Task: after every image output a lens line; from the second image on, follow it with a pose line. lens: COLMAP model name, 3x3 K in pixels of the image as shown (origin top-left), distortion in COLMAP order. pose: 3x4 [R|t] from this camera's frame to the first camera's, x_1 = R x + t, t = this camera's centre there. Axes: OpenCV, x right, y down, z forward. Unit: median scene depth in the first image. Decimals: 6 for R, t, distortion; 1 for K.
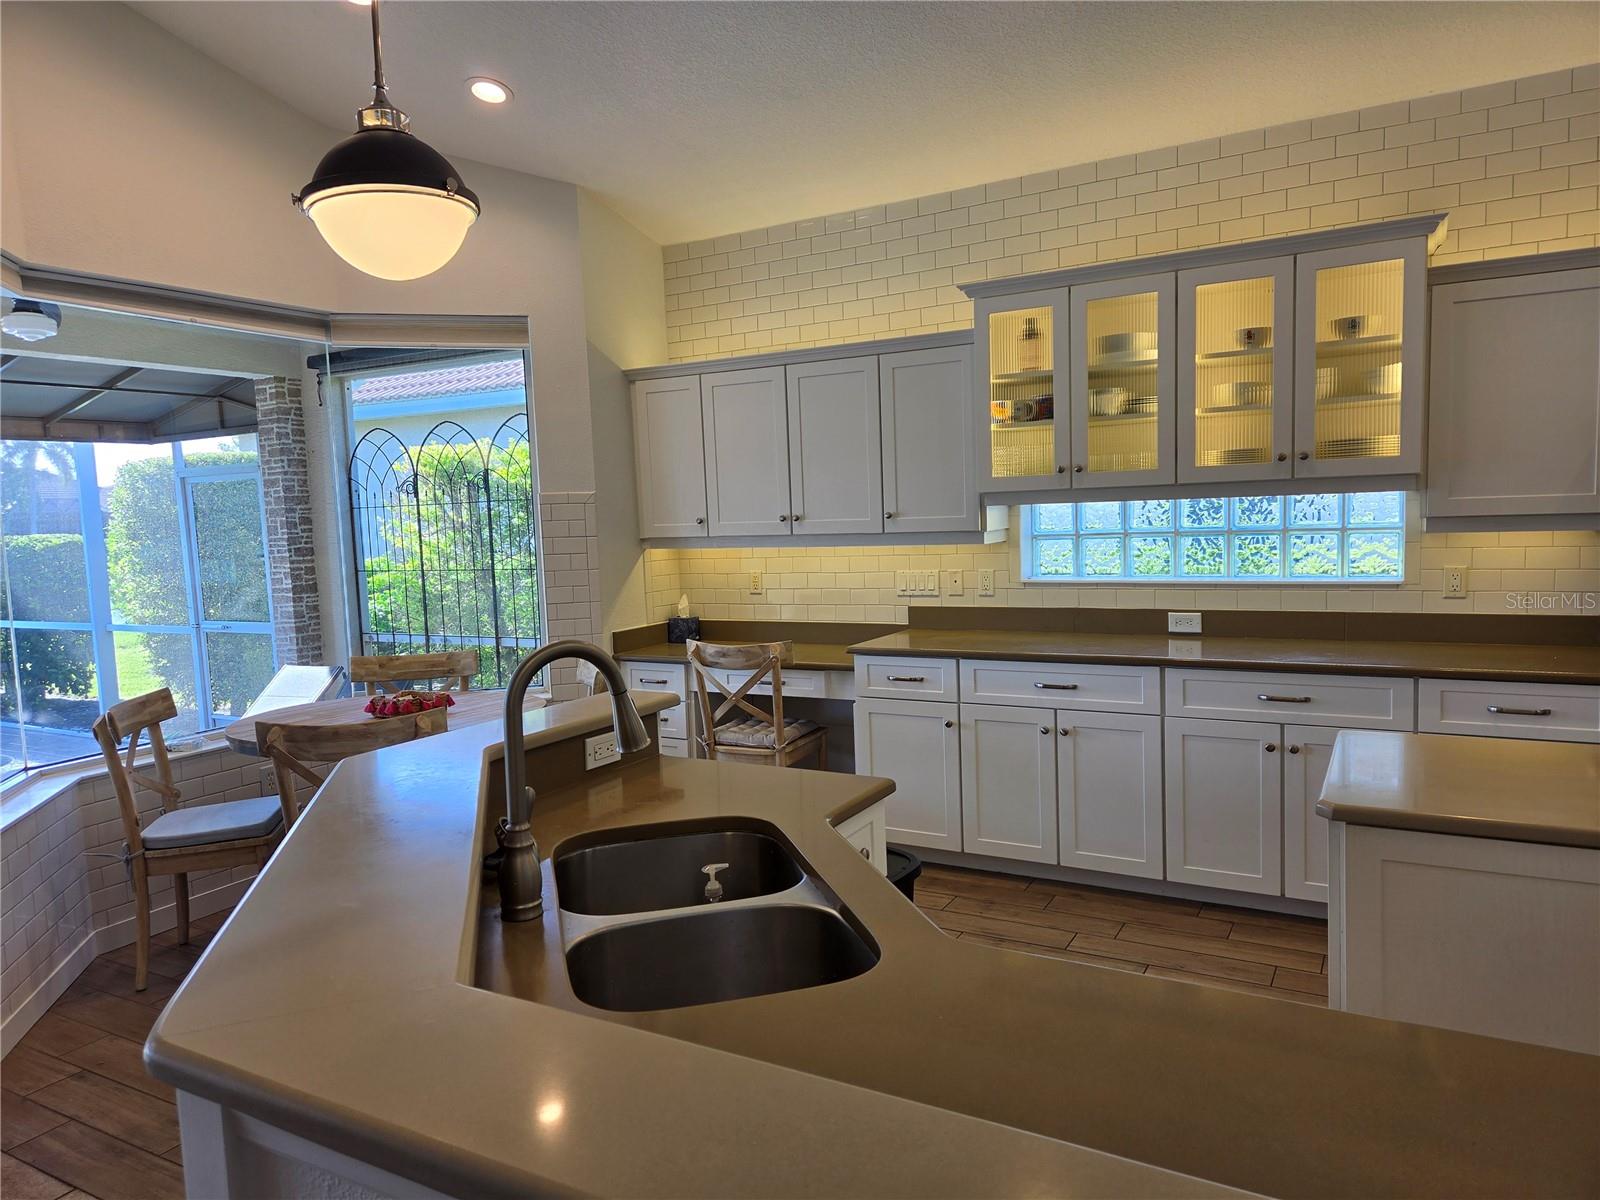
lens RADIAL K [[1069.8, 0, 813.2], [0, 1069.8, 603.4], [0, 0, 1]] dist [0.066124, -0.052195]
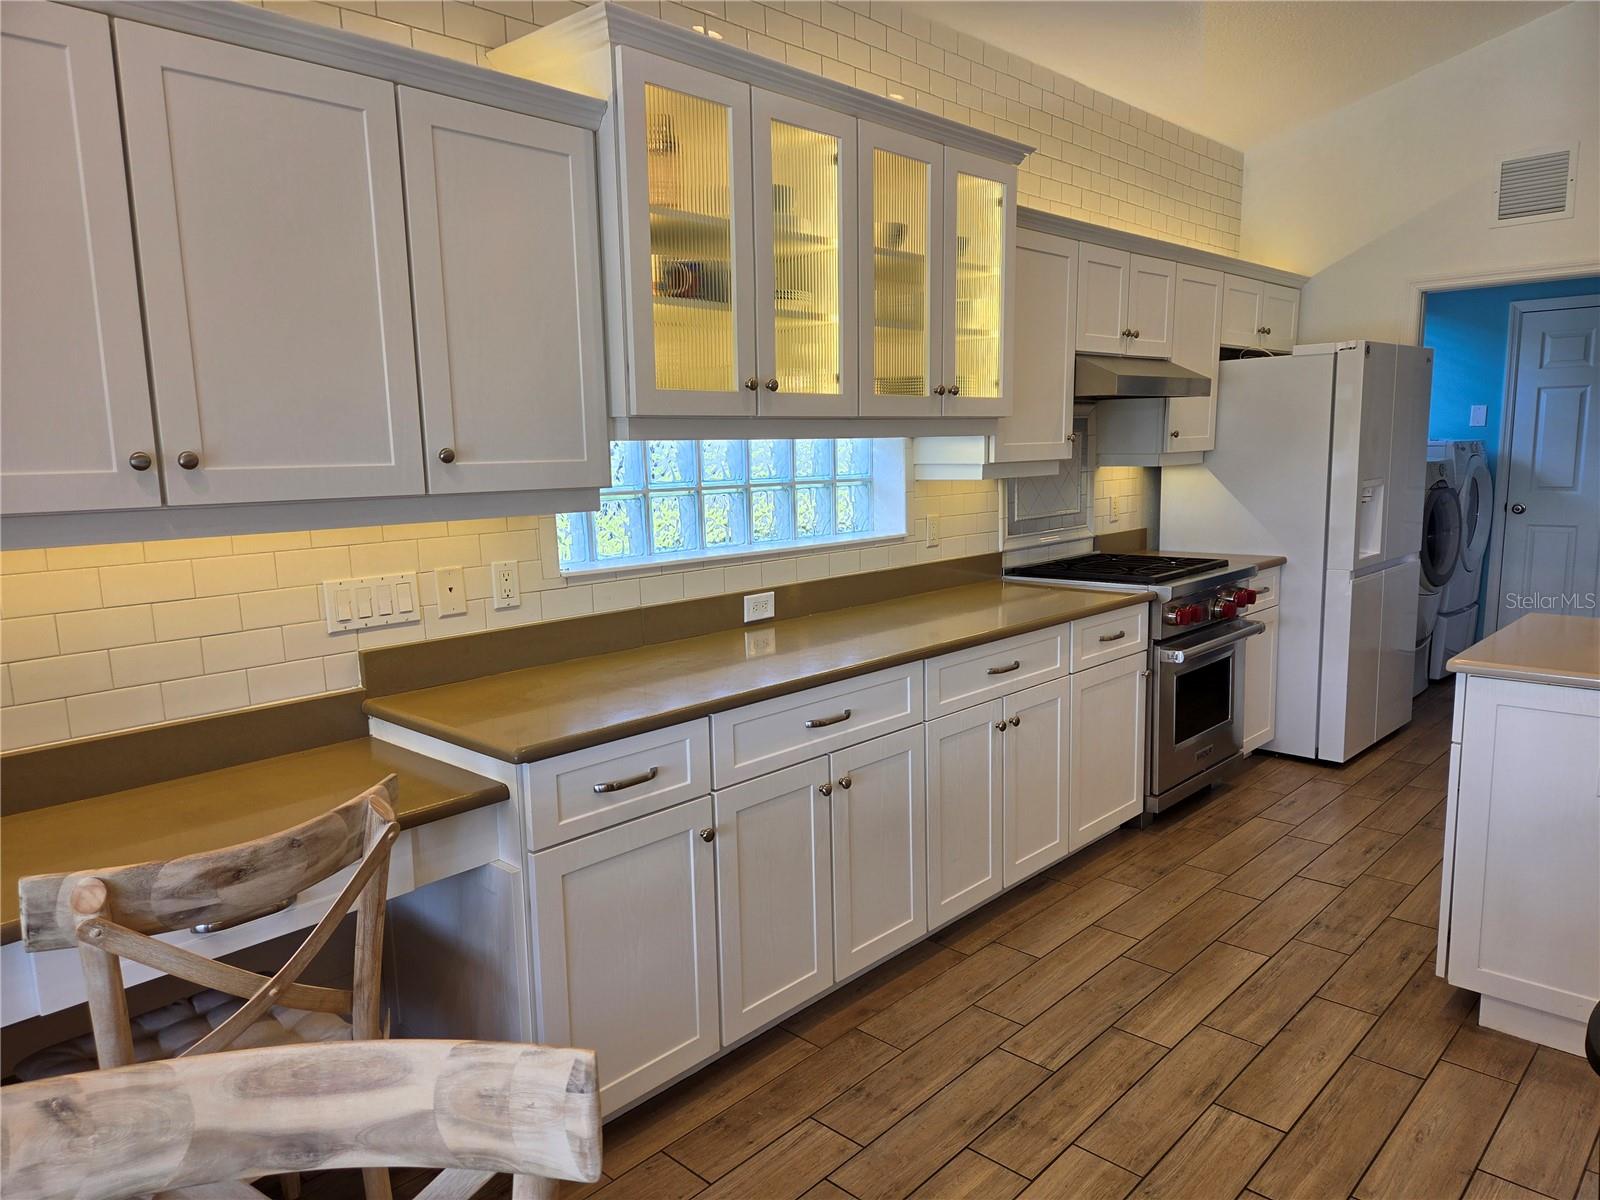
lens RADIAL K [[1069.8, 0, 808.1], [0, 1069.8, 608.3], [0, 0, 1]] dist [0.066124, -0.052195]
pose [[0.246814, -0.117070, 0.961965, -0.353420], [0.097080, 0.990669, 0.095655, -0.047510], [-0.964188, 0.069779, 0.255876, 0.750833]]
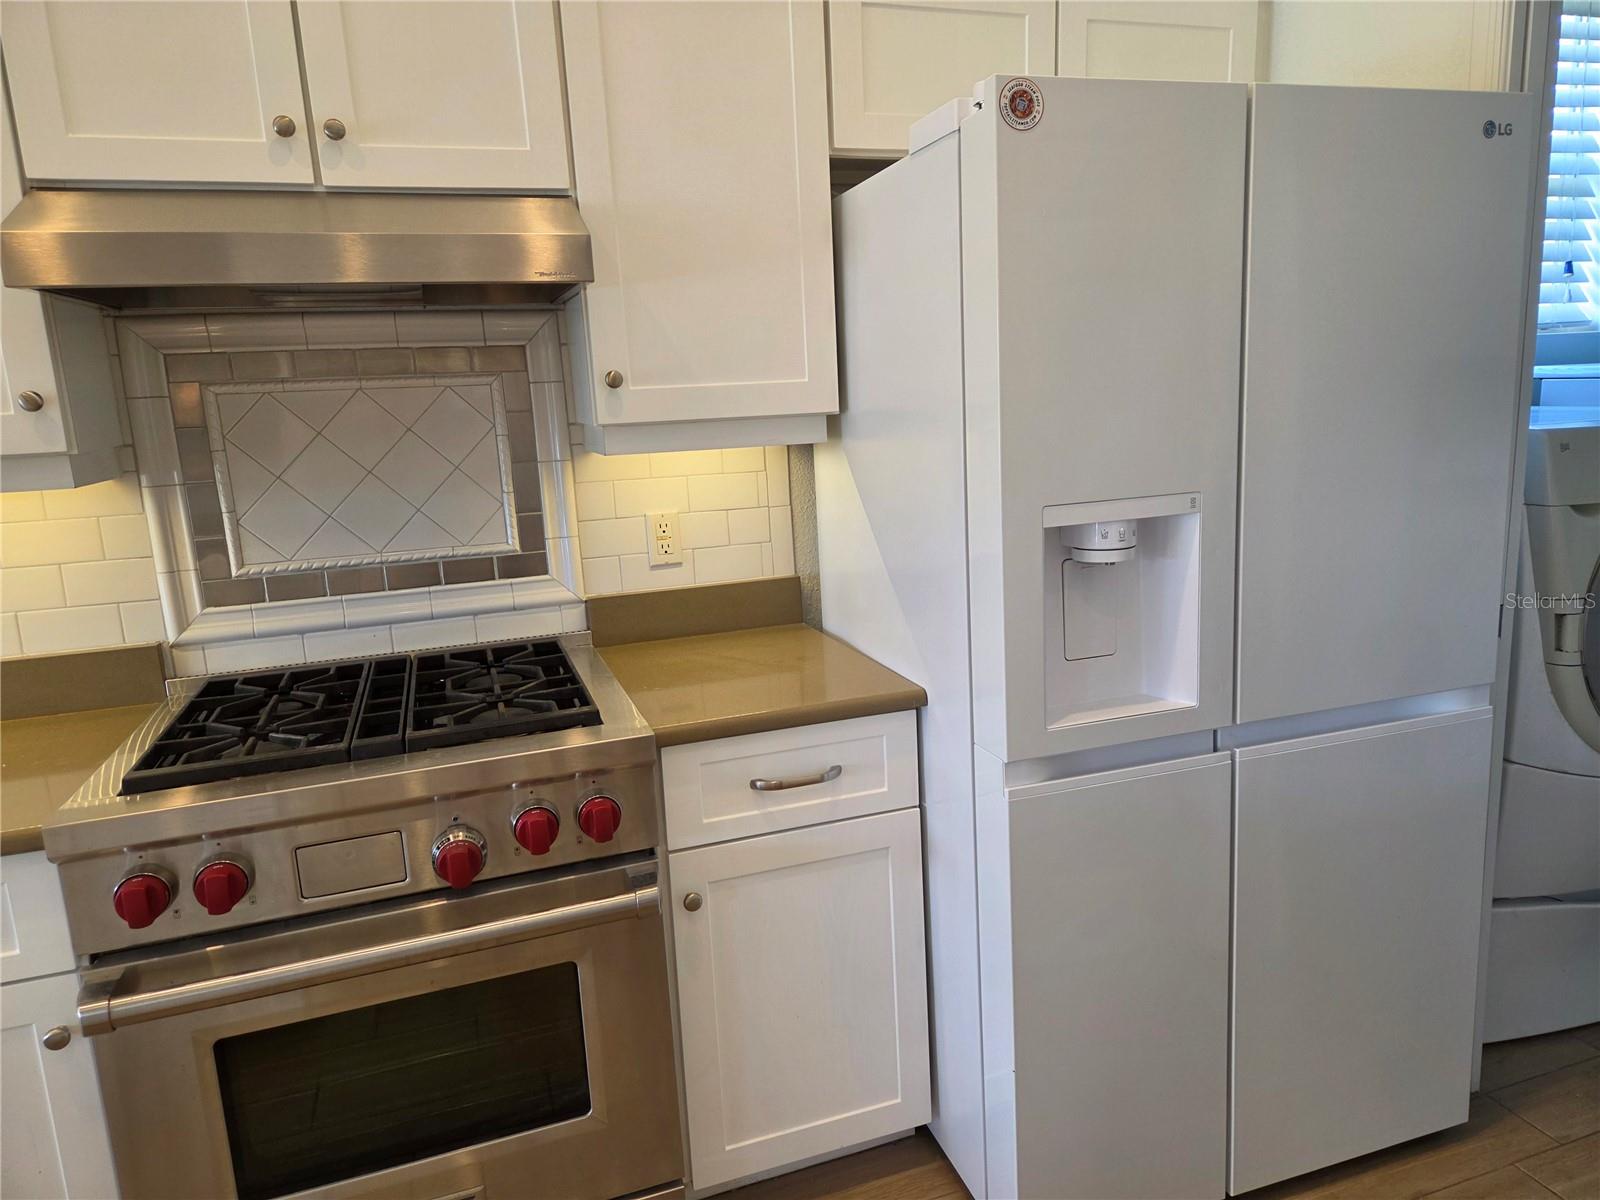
lens RADIAL K [[1069.8, 0, 799.7], [0, 1069.8, 624.3], [0, 0, 1]] dist [0.066124, -0.052195]
pose [[0.668162, -0.153118, 0.728089, 0.447692], [0.085683, 0.987919, 0.129130, -0.033464], [-0.739065, -0.023895, 0.673210, 0.331950]]
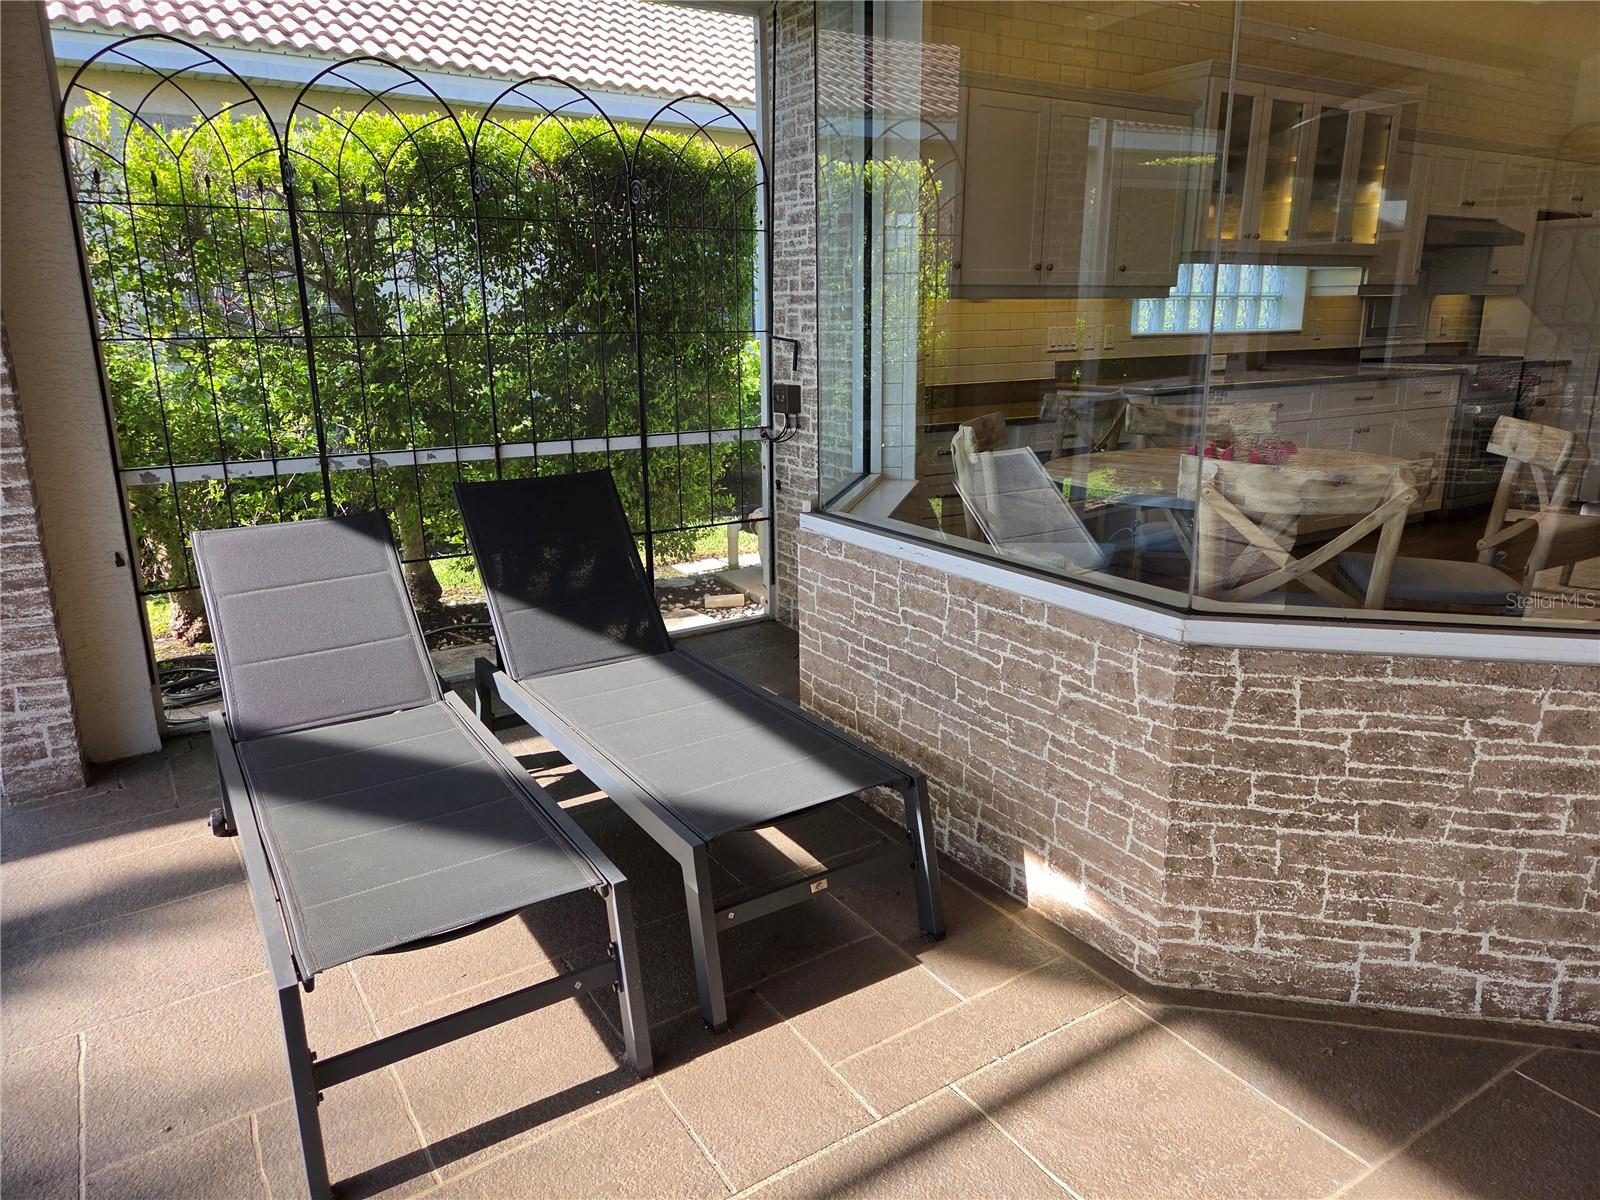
lens RADIAL K [[1069.8, 0, 803.8], [0, 1069.8, 587.4], [0, 0, 1]] dist [0.066124, -0.052195]
pose [[0.480277, -0.184080, 0.857583, -1.109443], [0.064568, 0.982497, 0.174732, 0.024172], [-0.874737, -0.028547, 0.483756, 0.761254]]
